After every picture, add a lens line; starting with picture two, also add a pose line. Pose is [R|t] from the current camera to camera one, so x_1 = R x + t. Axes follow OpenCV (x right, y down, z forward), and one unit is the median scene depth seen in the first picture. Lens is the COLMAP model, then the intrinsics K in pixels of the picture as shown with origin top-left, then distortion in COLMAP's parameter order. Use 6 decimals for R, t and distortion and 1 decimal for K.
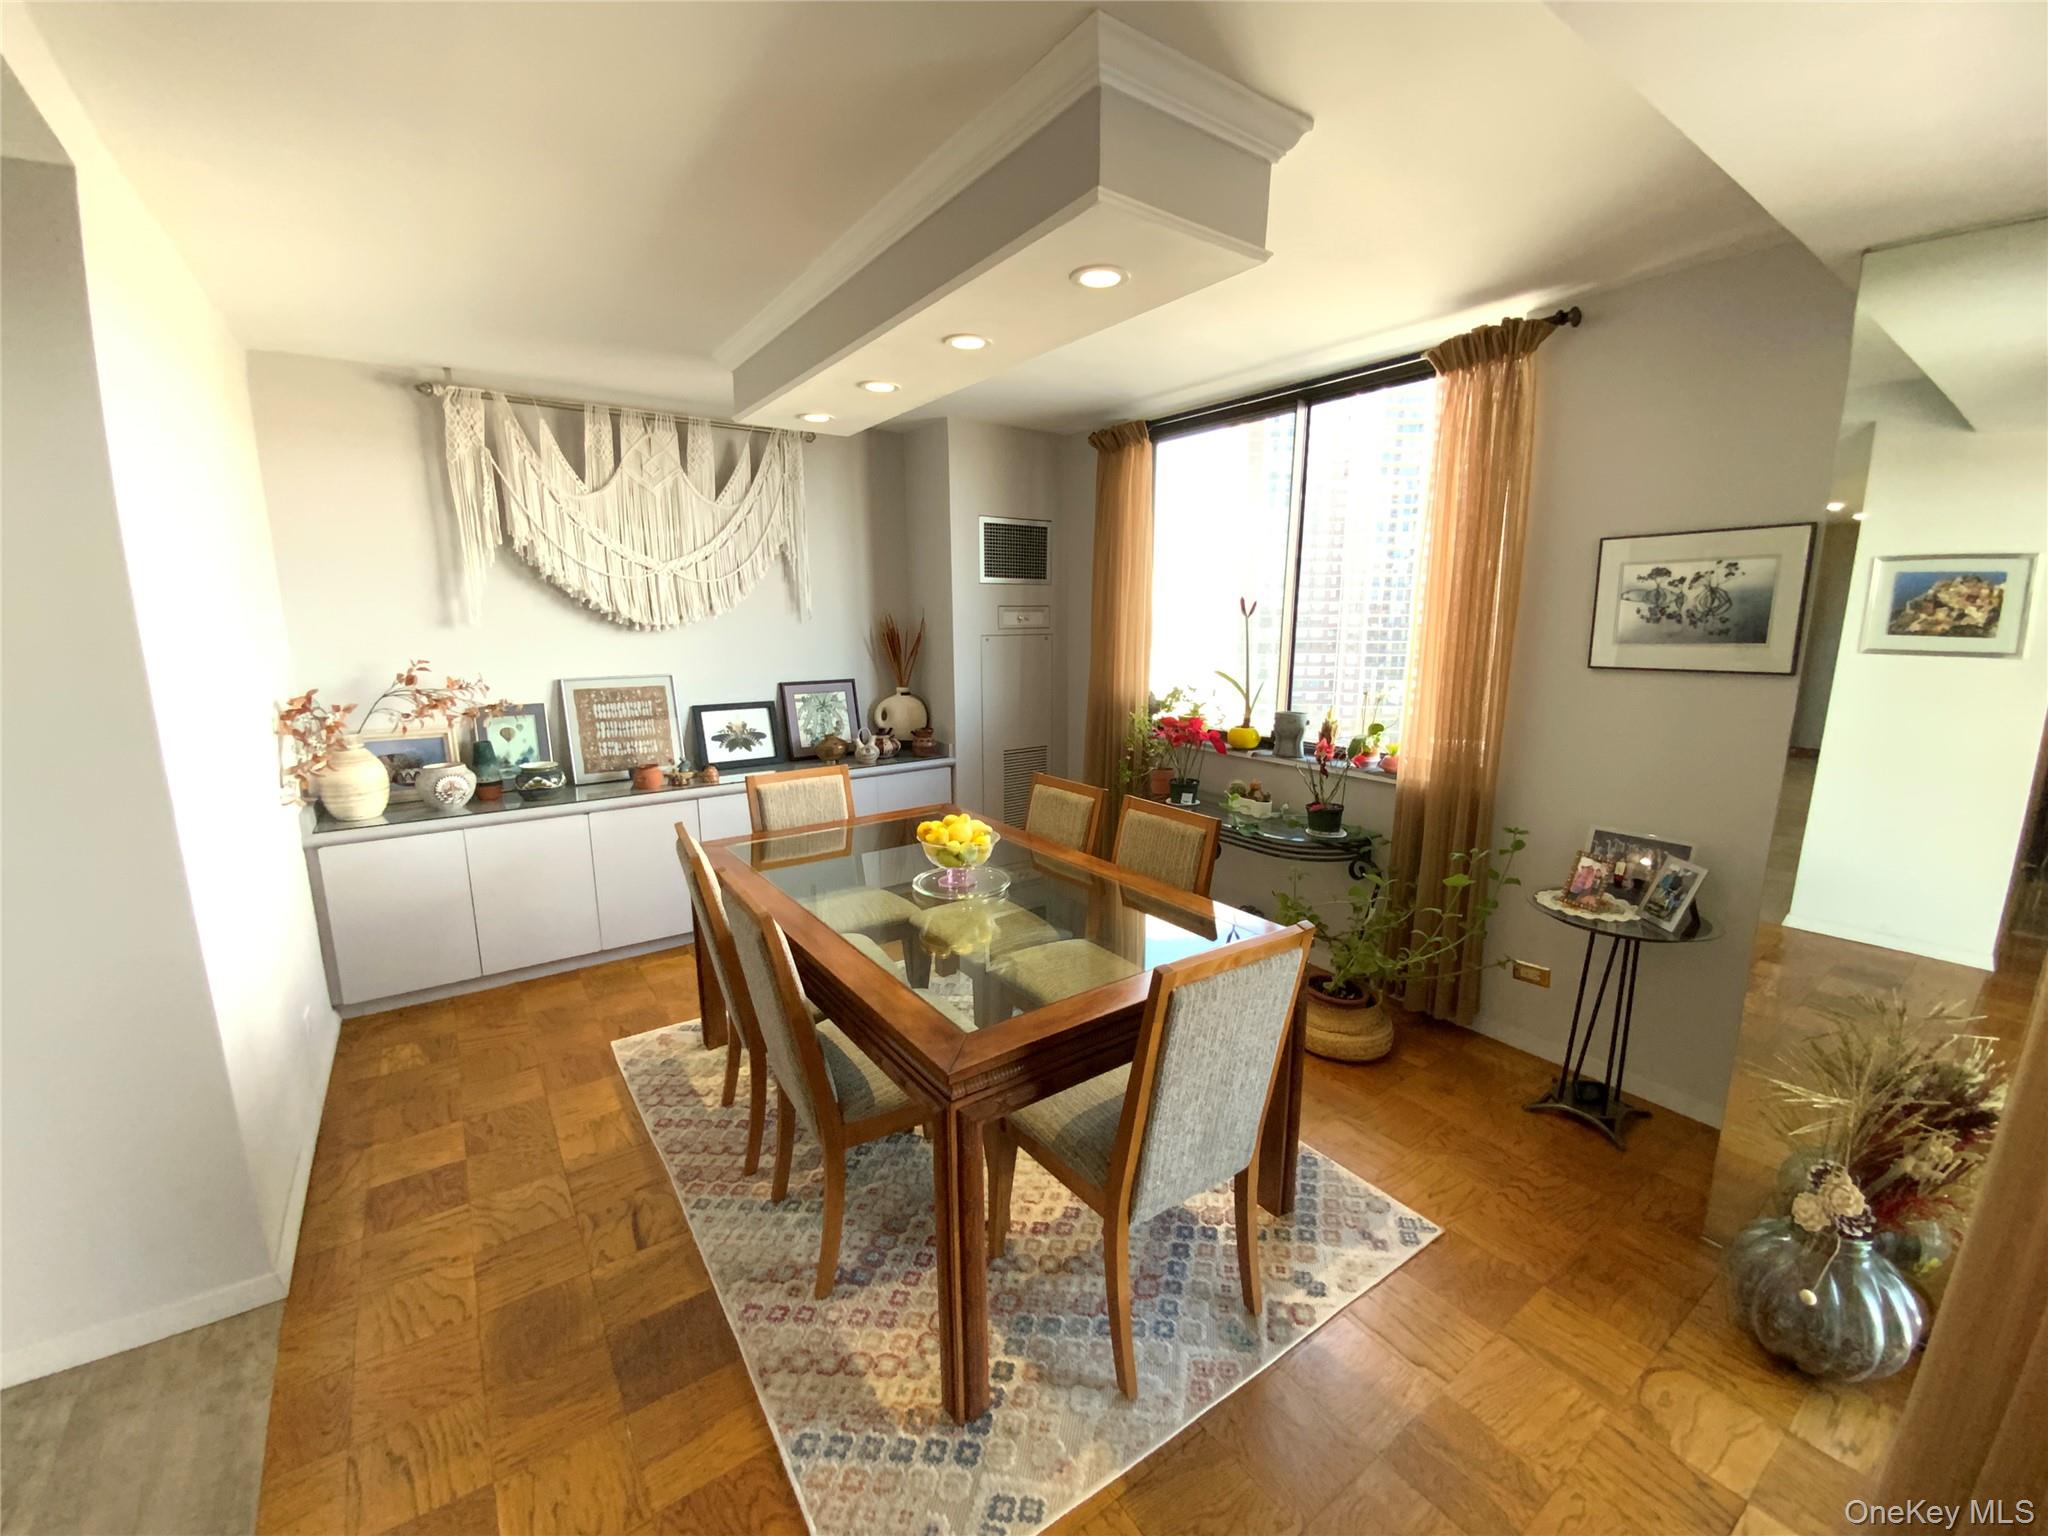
lens RADIAL K [[821.7, 0, 1029.5], [0, 821.7, 766.8], [0, 0, 1]] dist [0.022016, -0.018383]
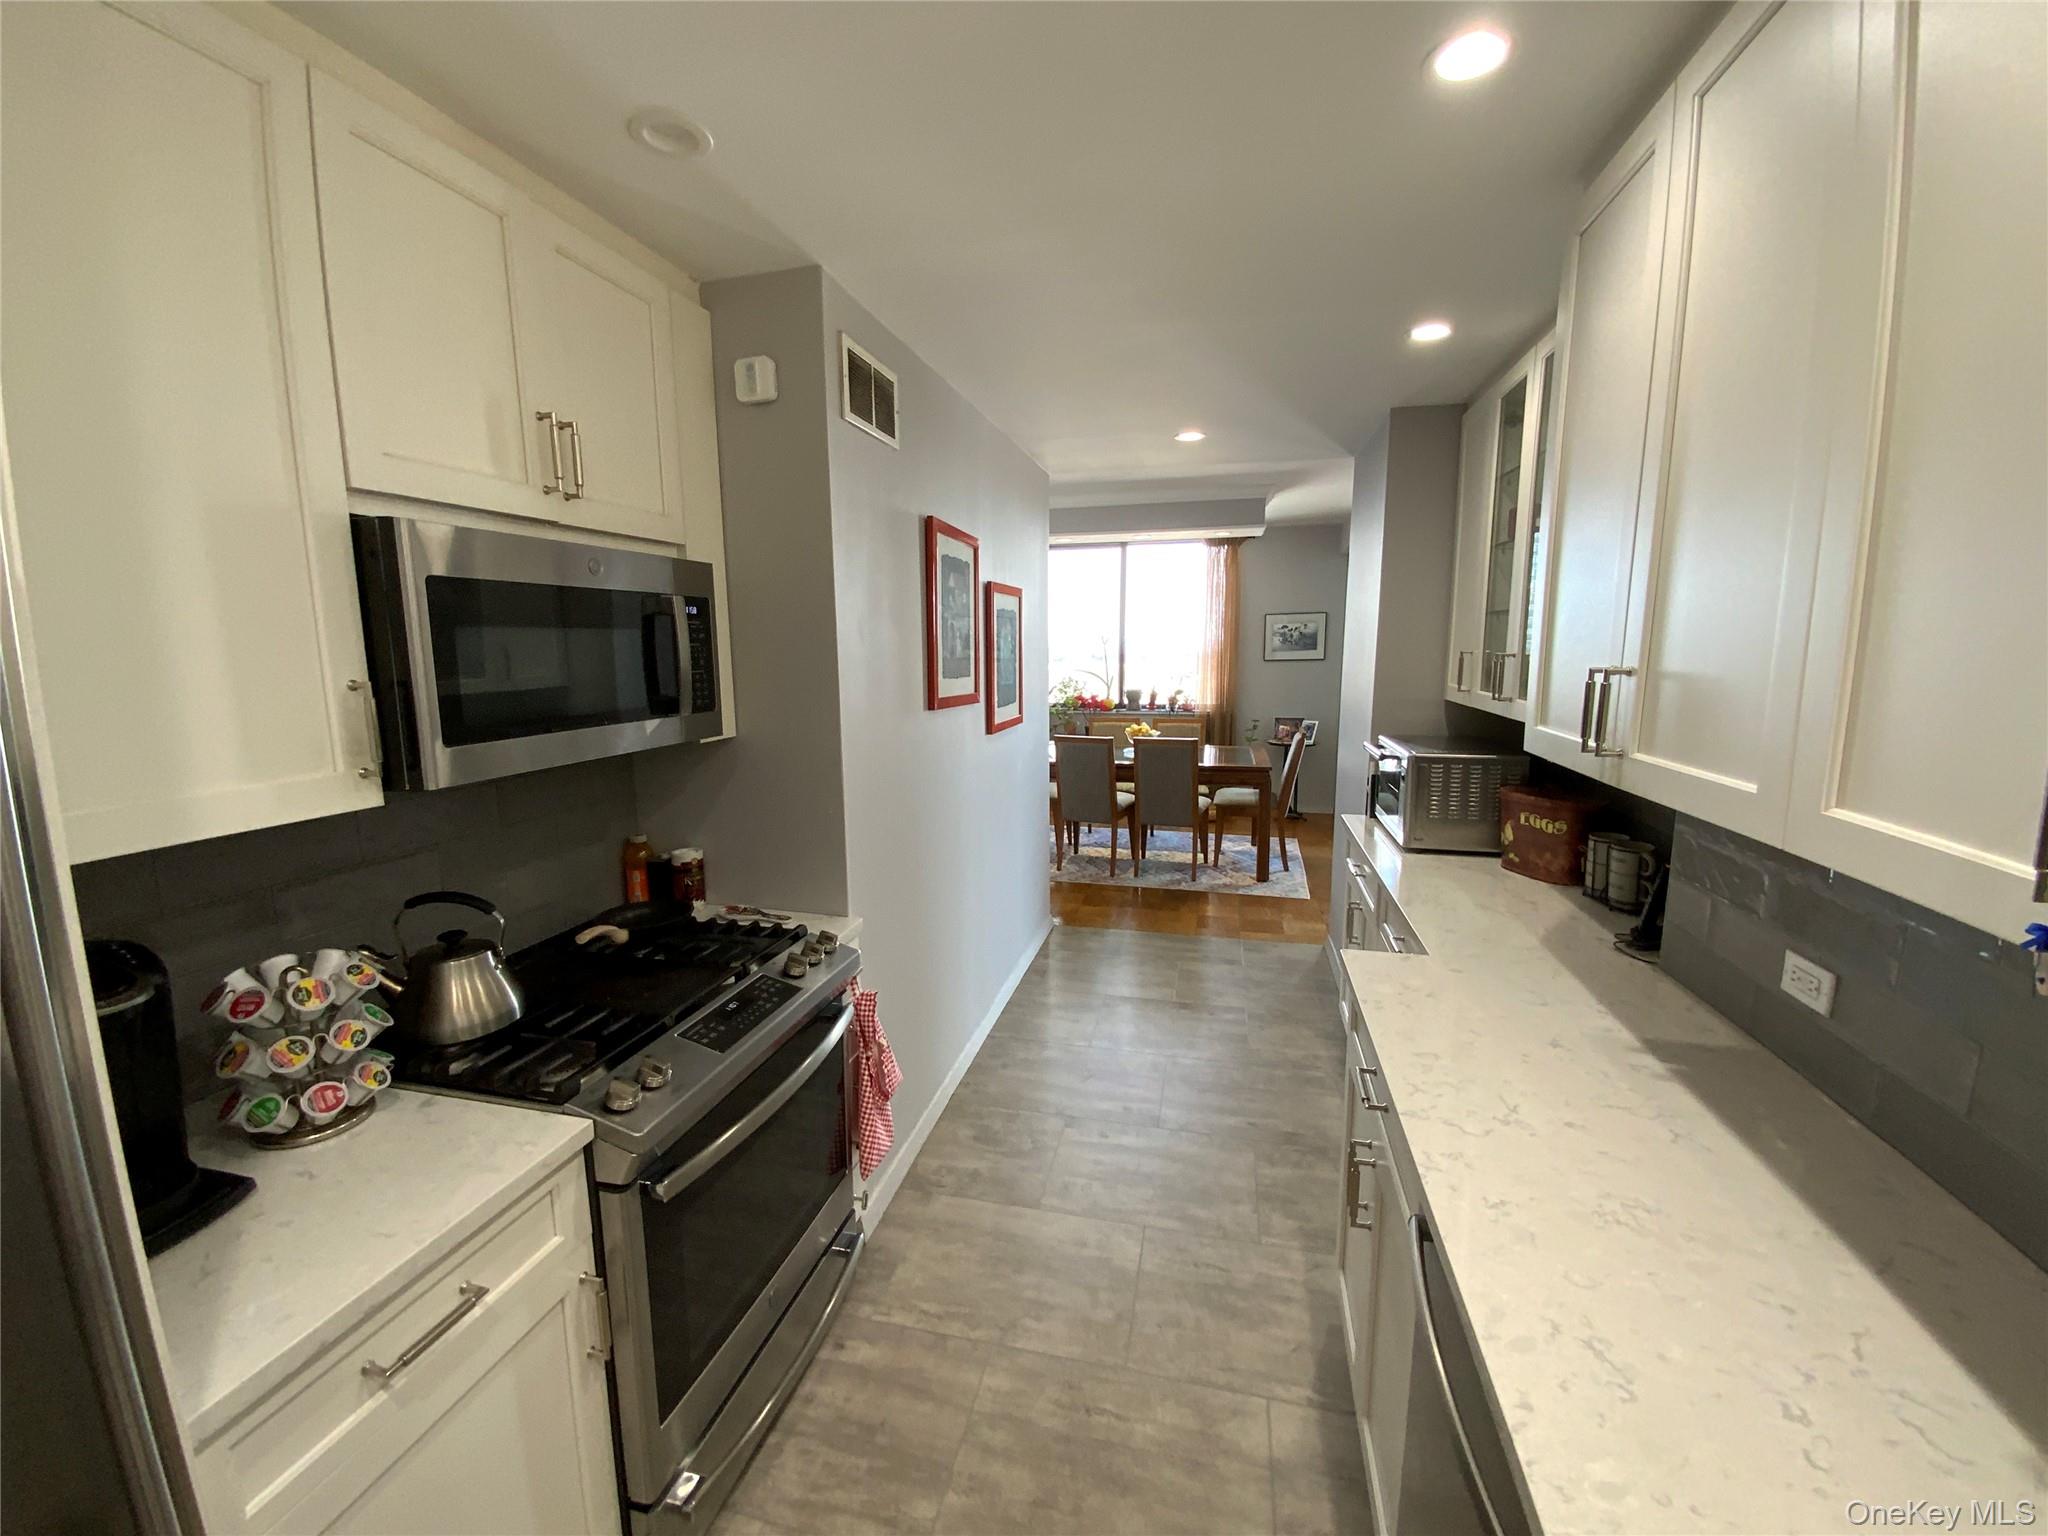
lens RADIAL K [[821.7, 0, 1029.5], [0, 821.7, 766.8], [0, 0, 1]] dist [0.022016, -0.018383]
pose [[0.760968, -0.104226, 0.640363, -1.774773], [0.129573, 0.991542, 0.007408, 0.114510], [-0.635719, 0.077337, 0.768037, -0.605256]]
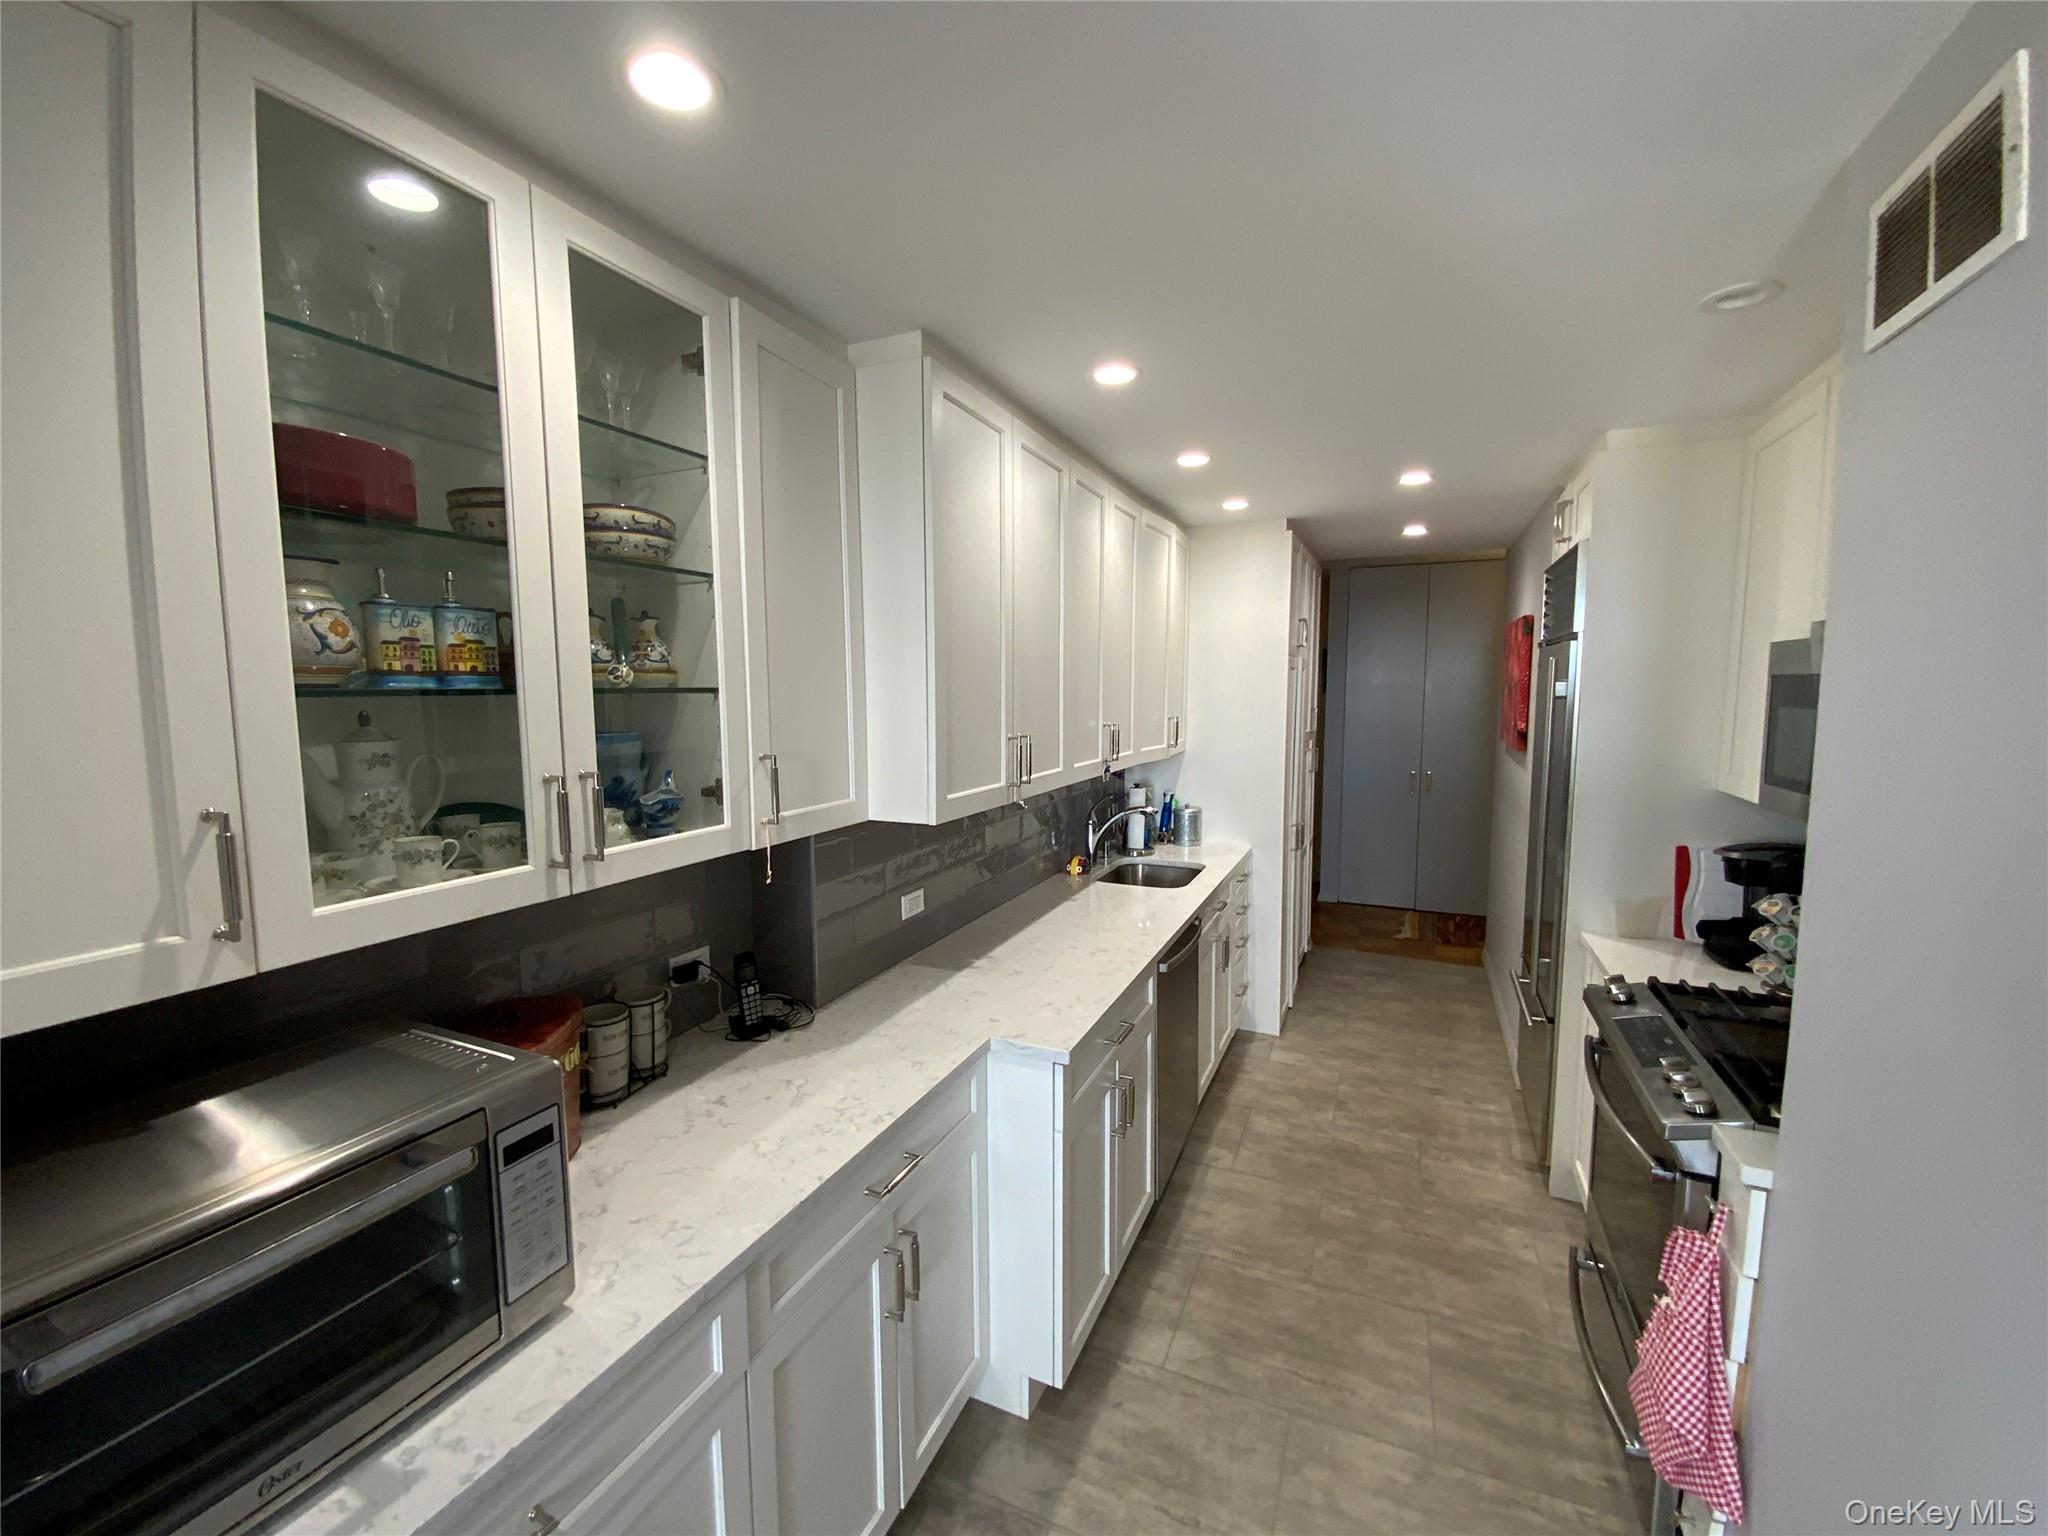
lens RADIAL K [[821.7, 0, 1029.5], [0, 821.7, 766.8], [0, 0, 1]] dist [0.022016, -0.018383]
pose [[-0.864325, 0.053084, -0.500125, -0.775297], [-0.090235, 0.961910, 0.258045, -0.083840], [0.494773, 0.268164, -0.826612, 0.264088]]
